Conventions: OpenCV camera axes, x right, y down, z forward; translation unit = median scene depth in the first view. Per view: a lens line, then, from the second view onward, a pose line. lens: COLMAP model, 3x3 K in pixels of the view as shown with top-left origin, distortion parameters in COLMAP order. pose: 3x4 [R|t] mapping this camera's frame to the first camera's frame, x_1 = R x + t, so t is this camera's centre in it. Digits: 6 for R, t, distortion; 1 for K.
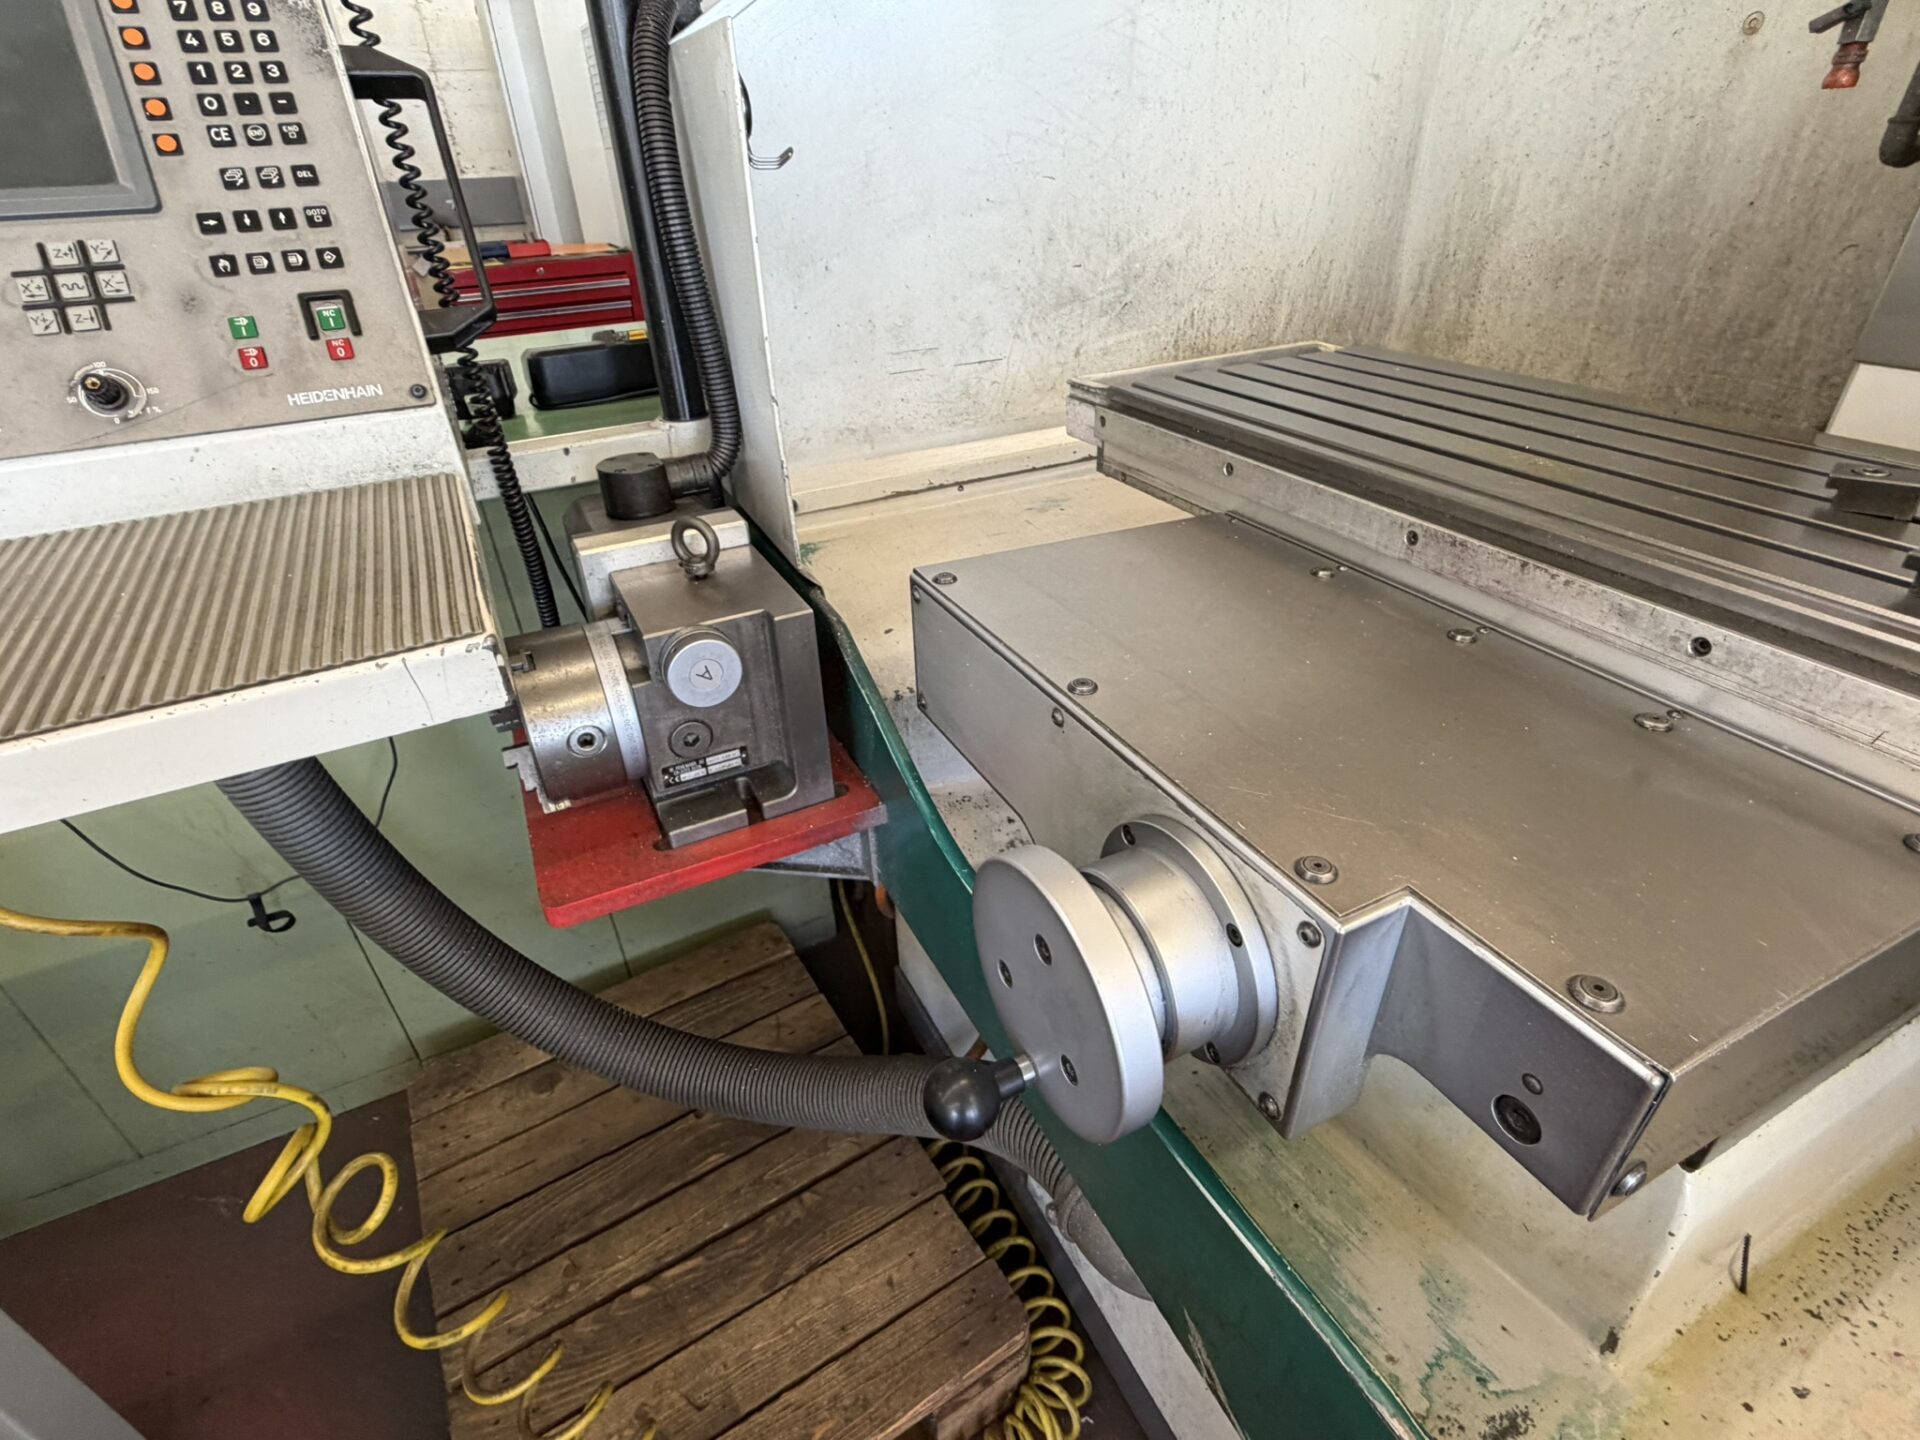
lens RADIAL K [[932.1, 0, 948.6], [0, 932.1, 721.8], [0, 0, 1]] dist [0.000686, 0.000367]
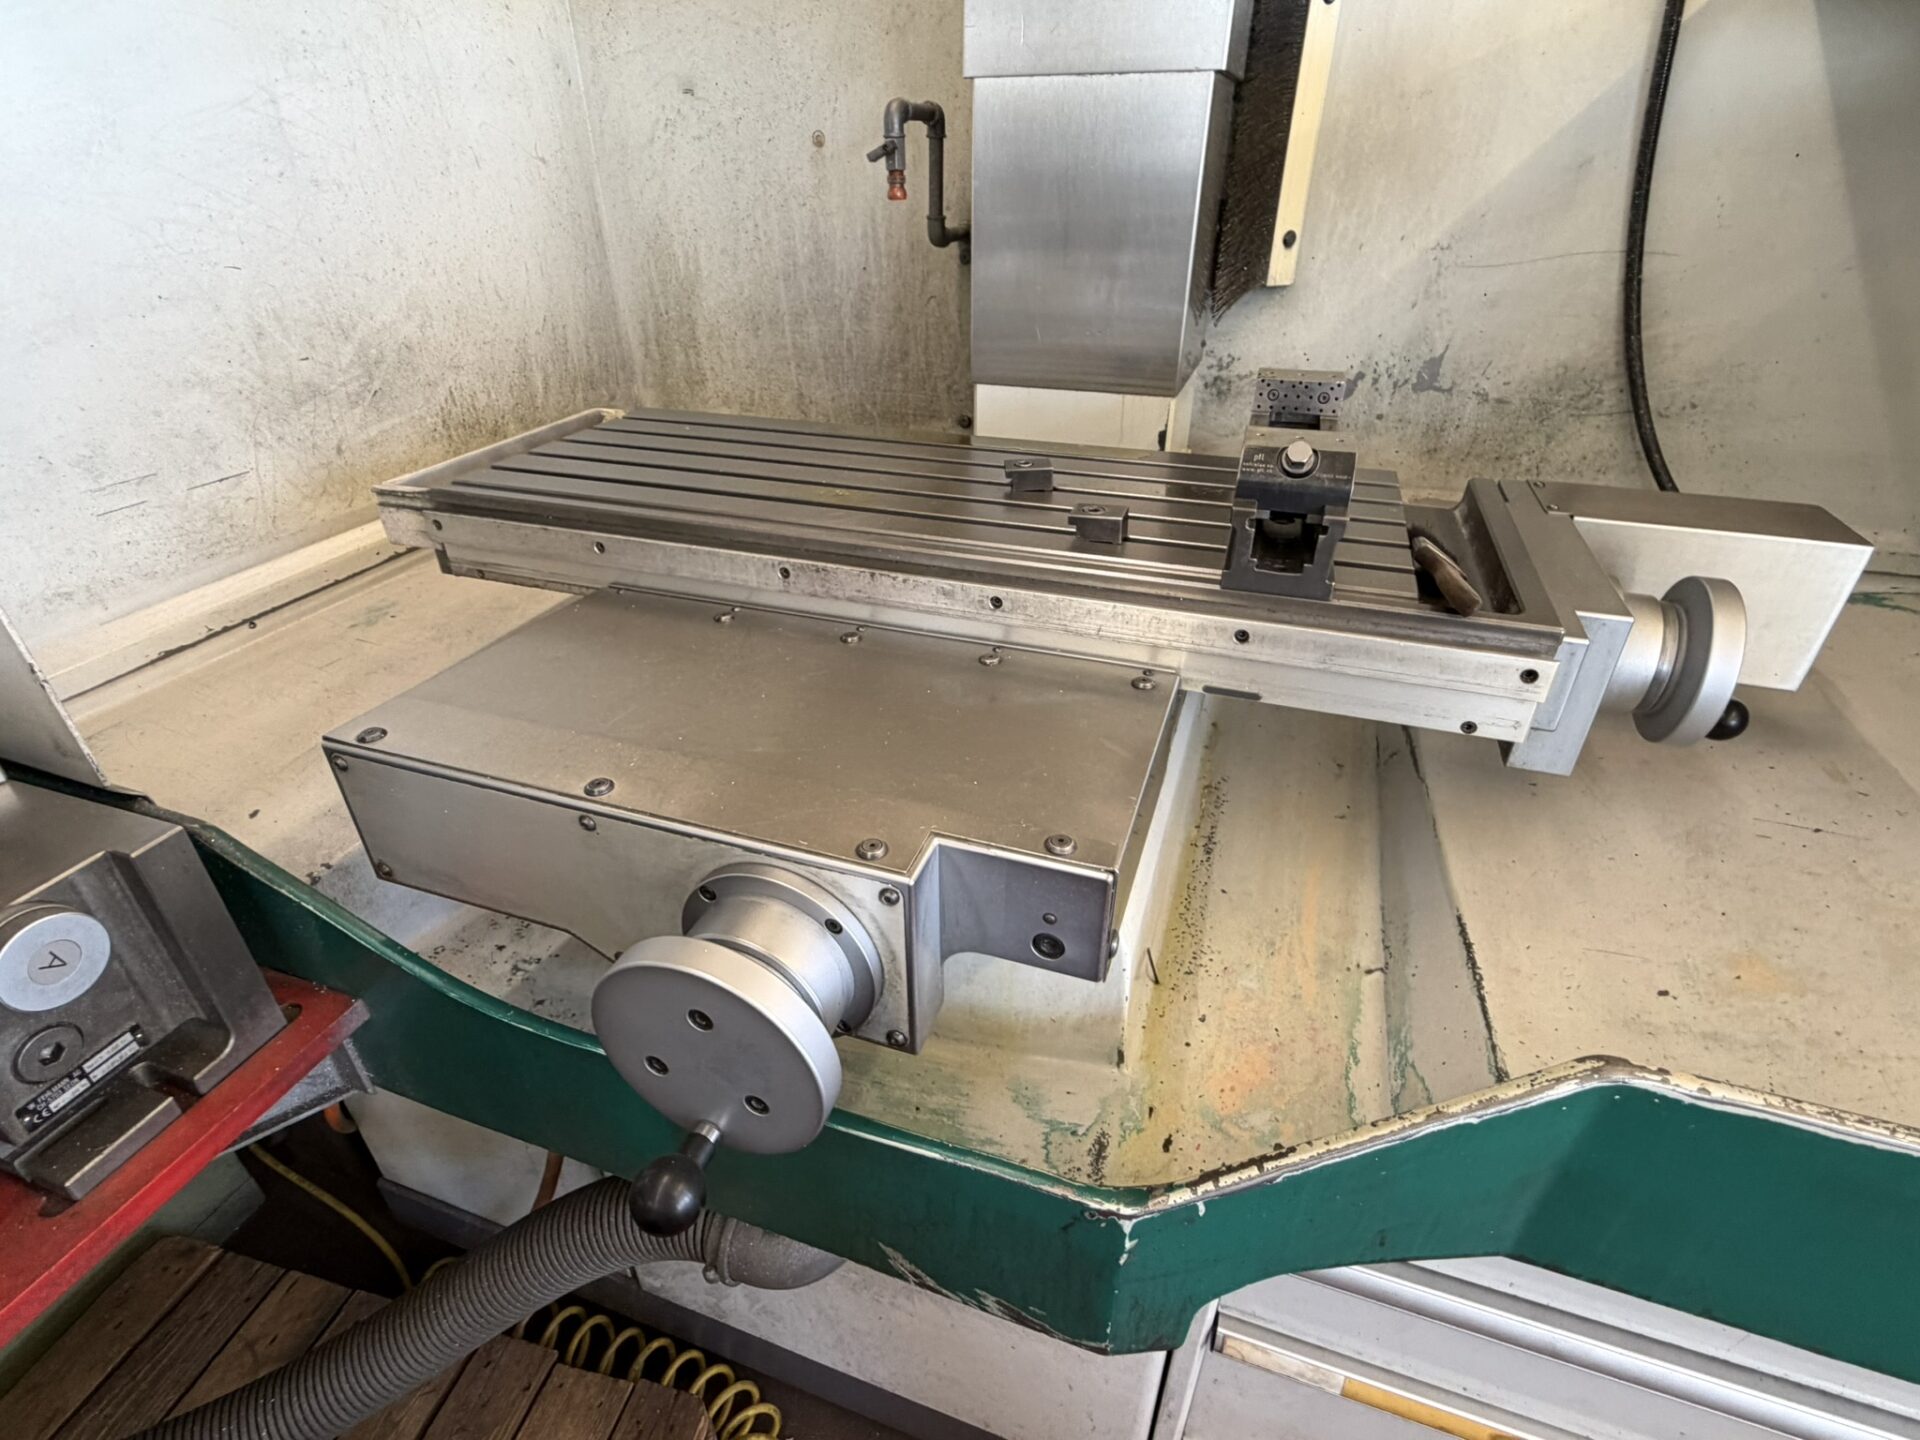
lens RADIAL K [[932.1, 0, 948.1], [0, 932.1, 719.4], [0, 0, 1]] dist [0.000686, 0.000367]
pose [[0.717216, -0.336212, 0.610379, -0.128871], [0.353724, 0.930327, 0.096809, -0.048074], [-0.600400, 0.146473, 0.786171, -0.052354]]
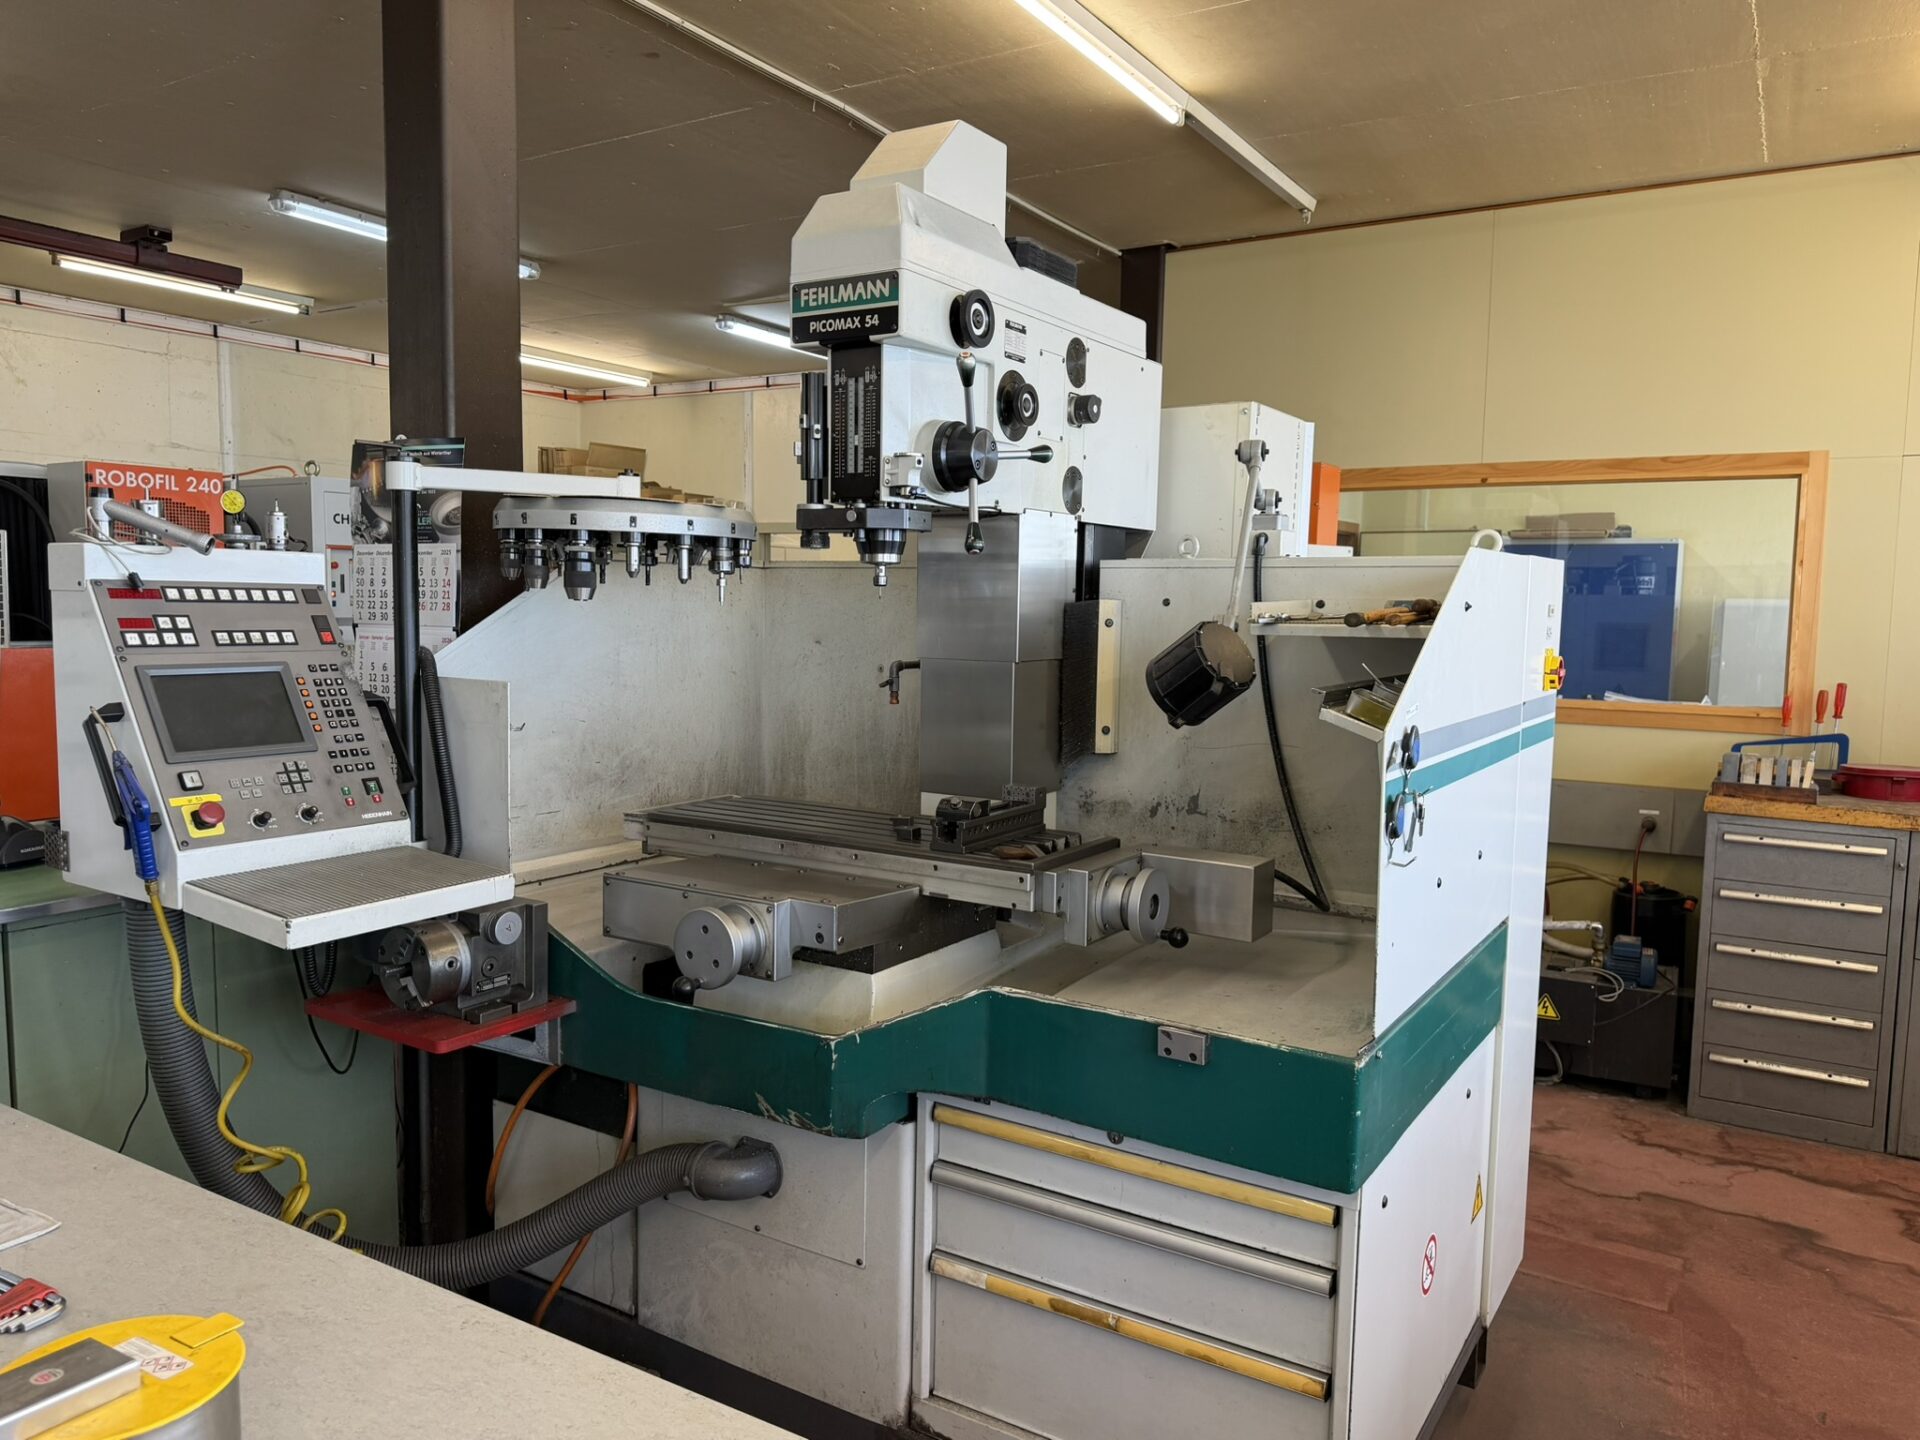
lens RADIAL K [[1344.5, 0, 965.5], [0, 1344.5, 725.3], [0, 0, 1]] dist [0.034675, -0.000952]
pose [[0.849462, 0.002040, 0.527647, -0.993227], [0.238841, 0.890194, -0.387955, 0.991769], [-0.470500, 0.455576, 0.755699, -2.109126]]
